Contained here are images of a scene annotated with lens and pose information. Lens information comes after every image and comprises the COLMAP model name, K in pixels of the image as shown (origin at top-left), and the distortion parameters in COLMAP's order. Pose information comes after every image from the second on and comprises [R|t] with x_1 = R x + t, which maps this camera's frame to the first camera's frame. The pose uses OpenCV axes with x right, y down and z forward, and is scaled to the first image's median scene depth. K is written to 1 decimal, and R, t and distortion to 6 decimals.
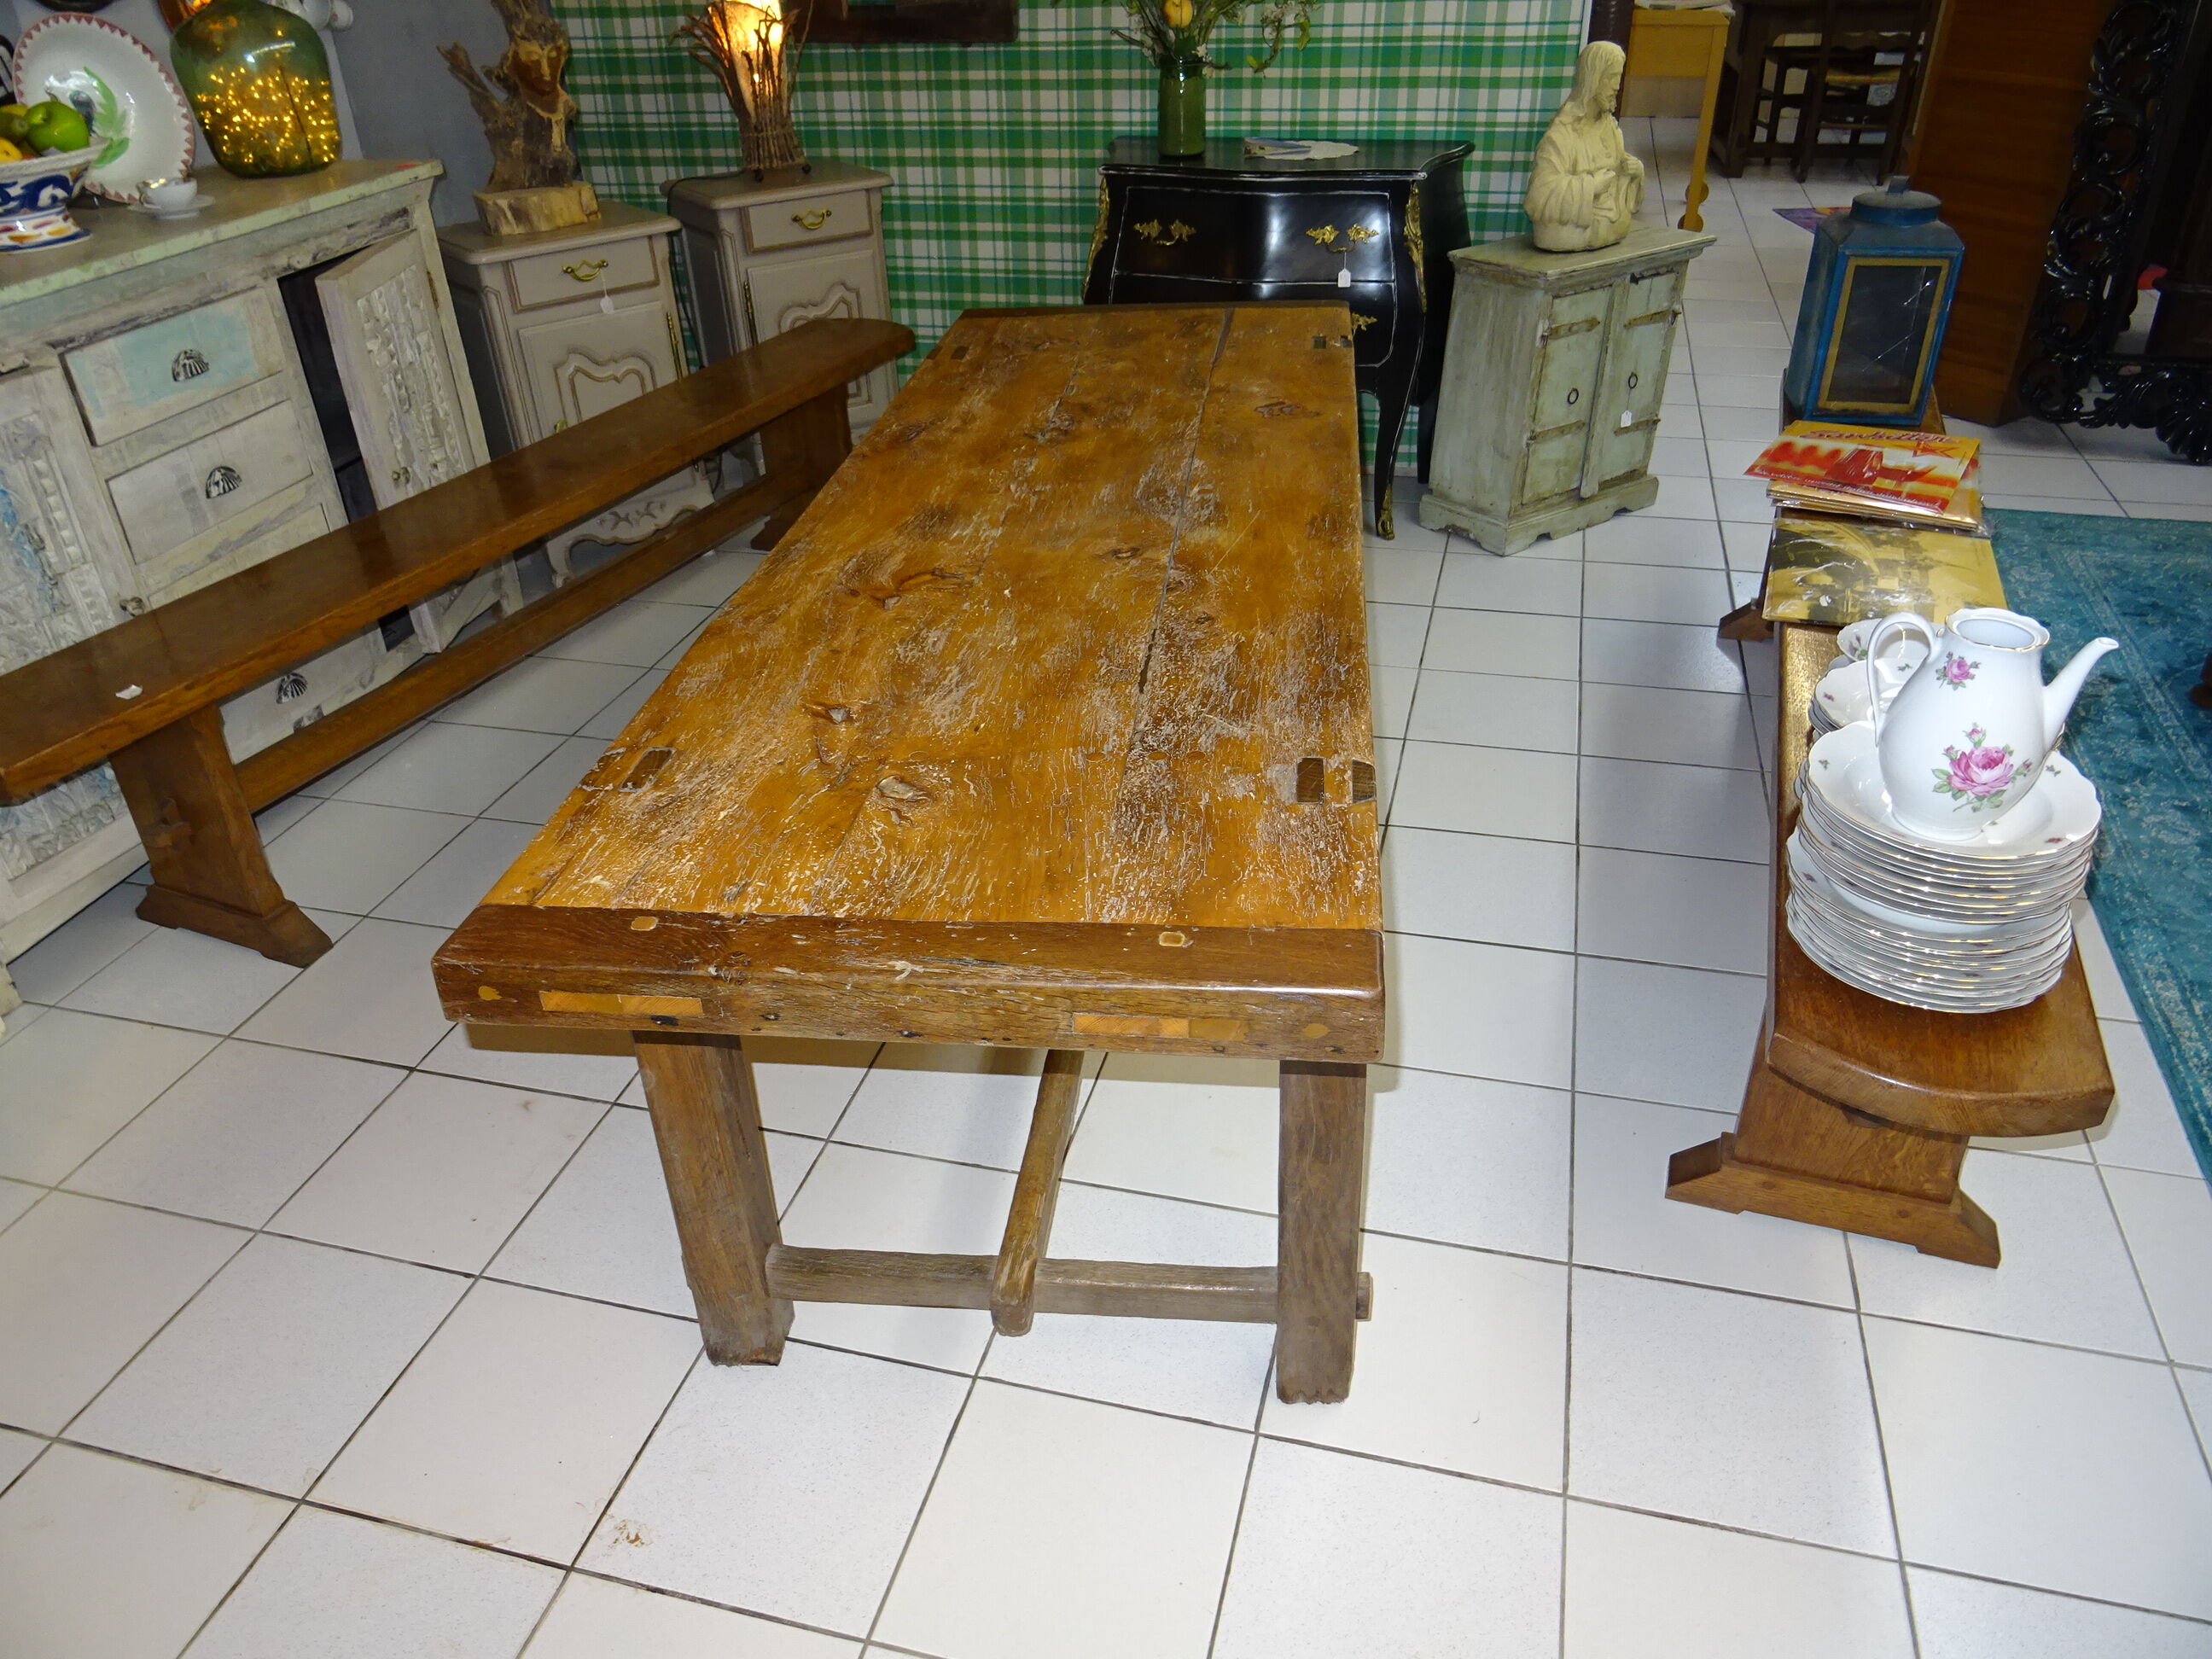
lens RADIAL K [[1564.0, 0, 1106.0], [0, 1564.0, 829.5], [0, 0, 1]] dist [-0.007553, -0.002389]
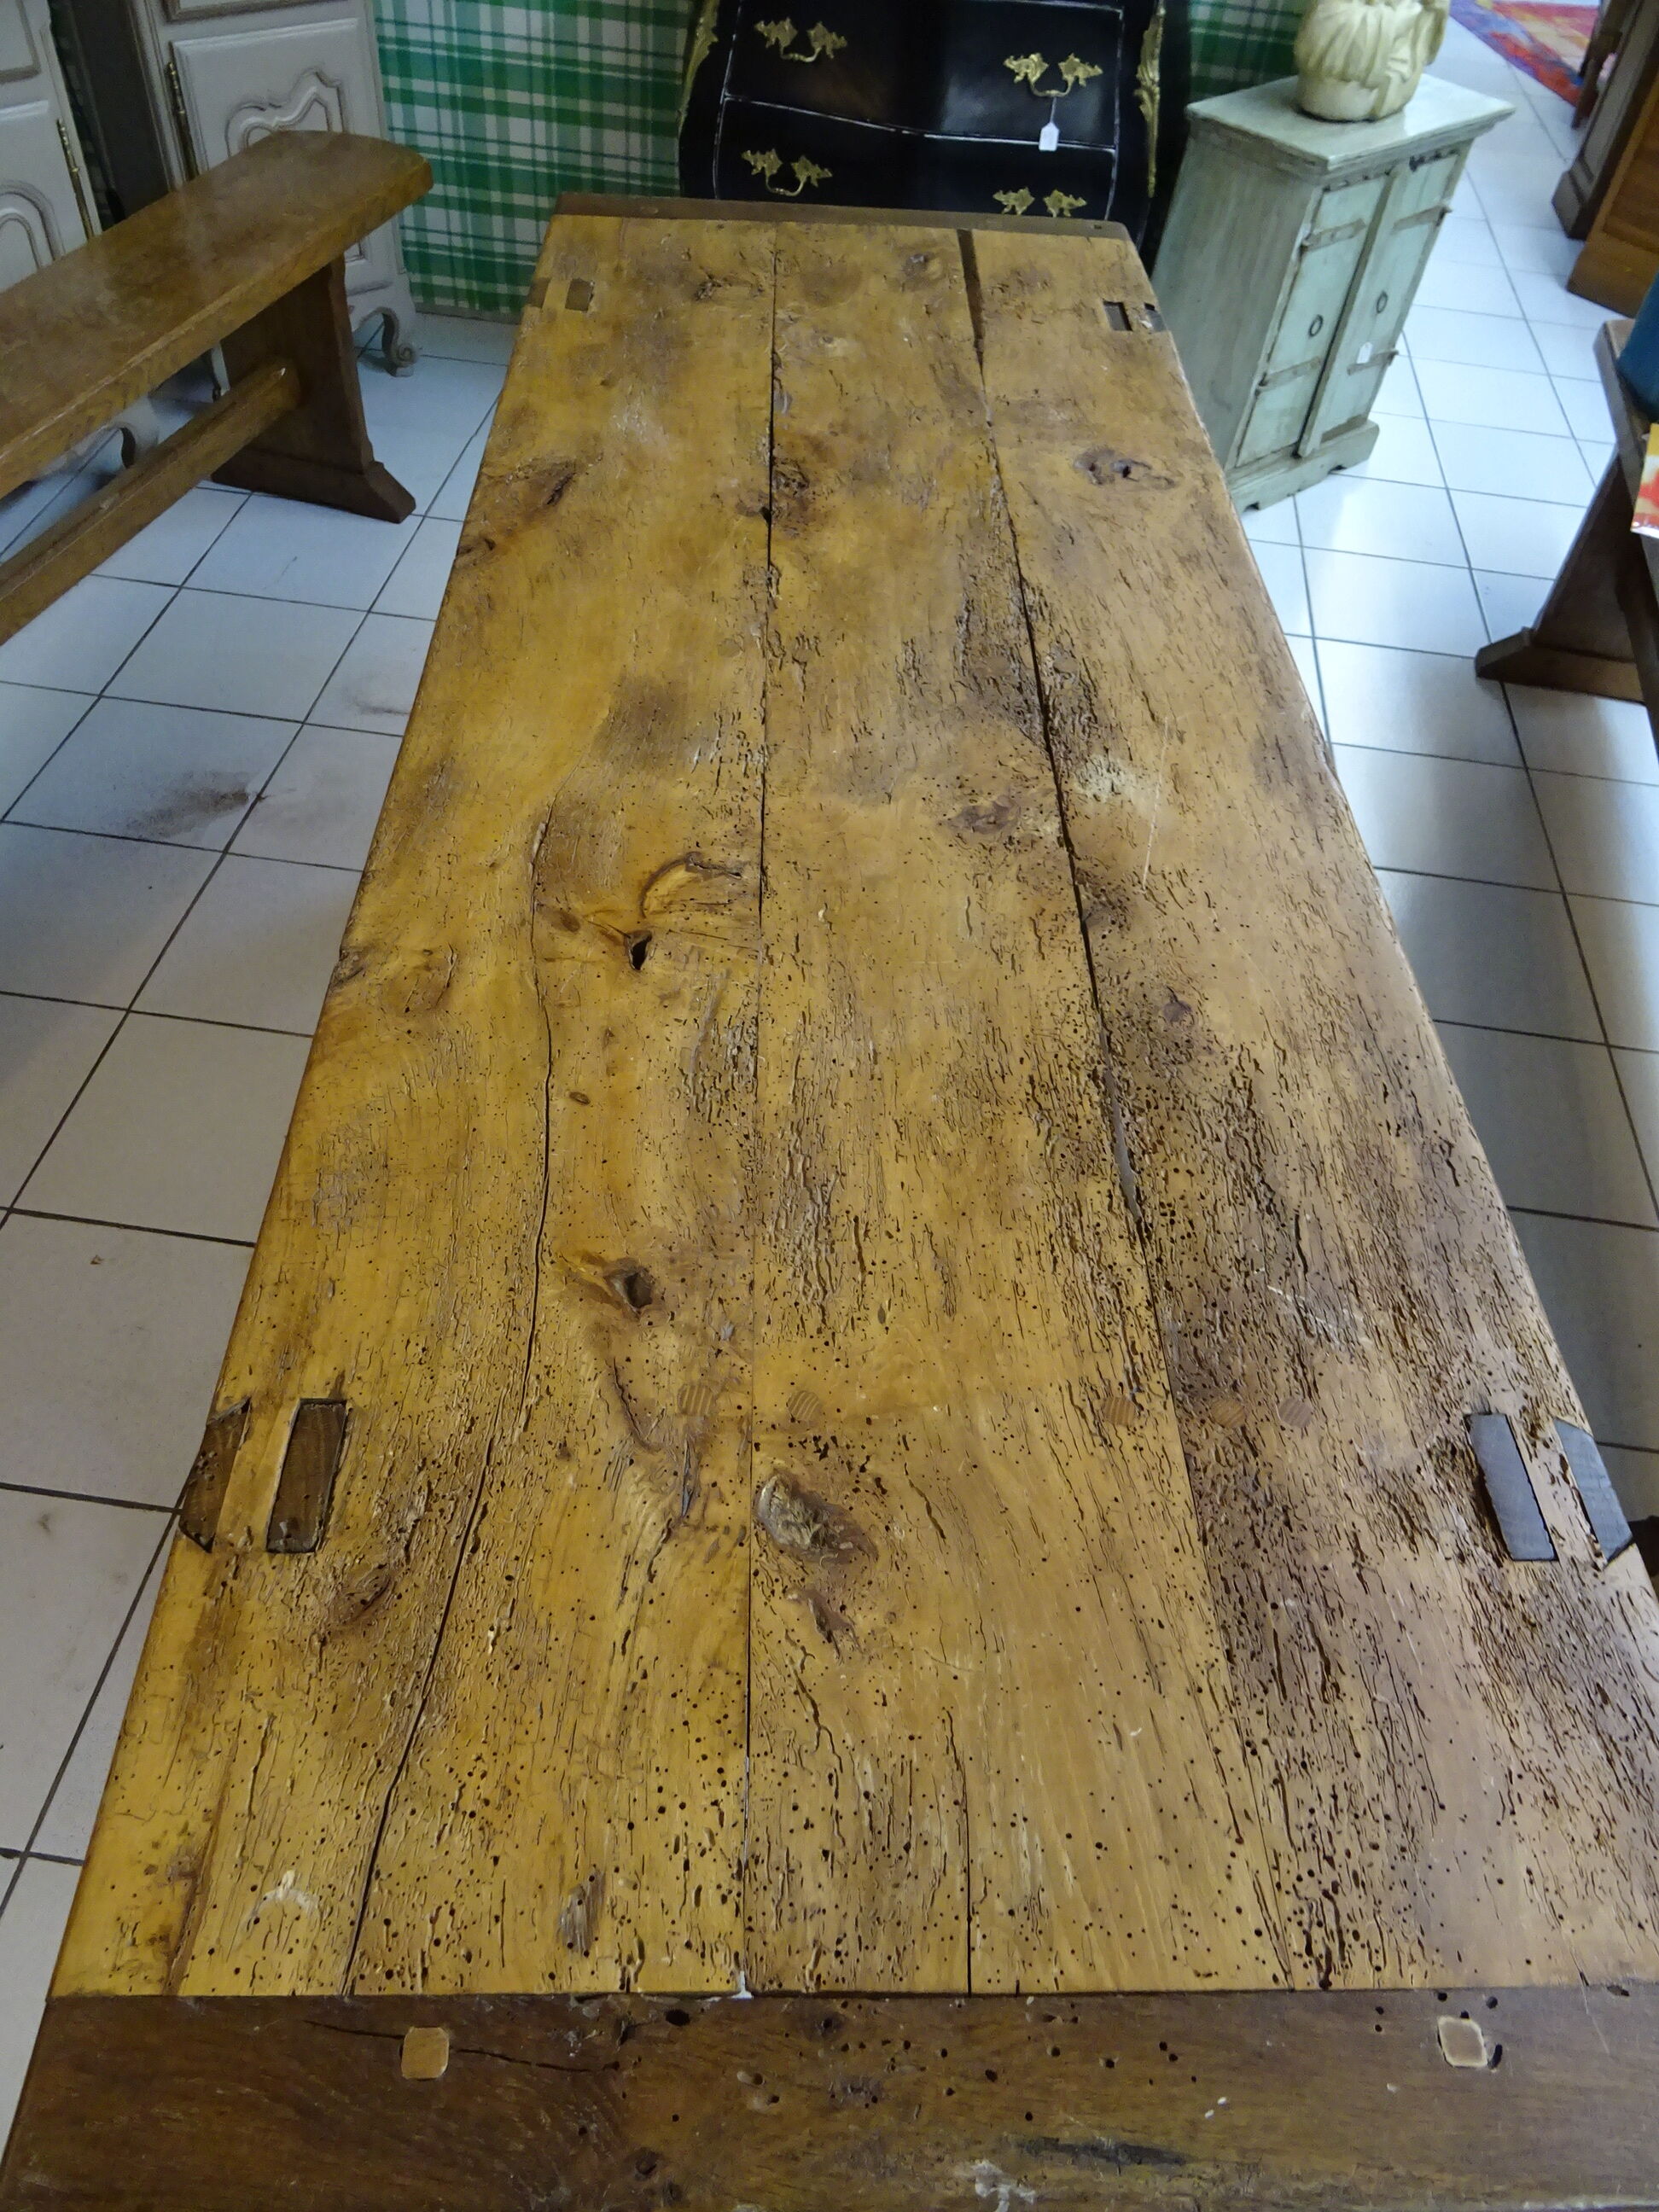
lens RADIAL K [[1564.0, 0, 829.5], [0, 1564.0, 1106.0], [0, 0, 1]] dist [-0.007553, -0.002389]
pose [[0.985283, -0.031304, 0.168040, -0.082087], [-0.019021, 0.956902, 0.289786, -0.127799], [-0.169869, -0.288718, 0.942224, 0.201934]]
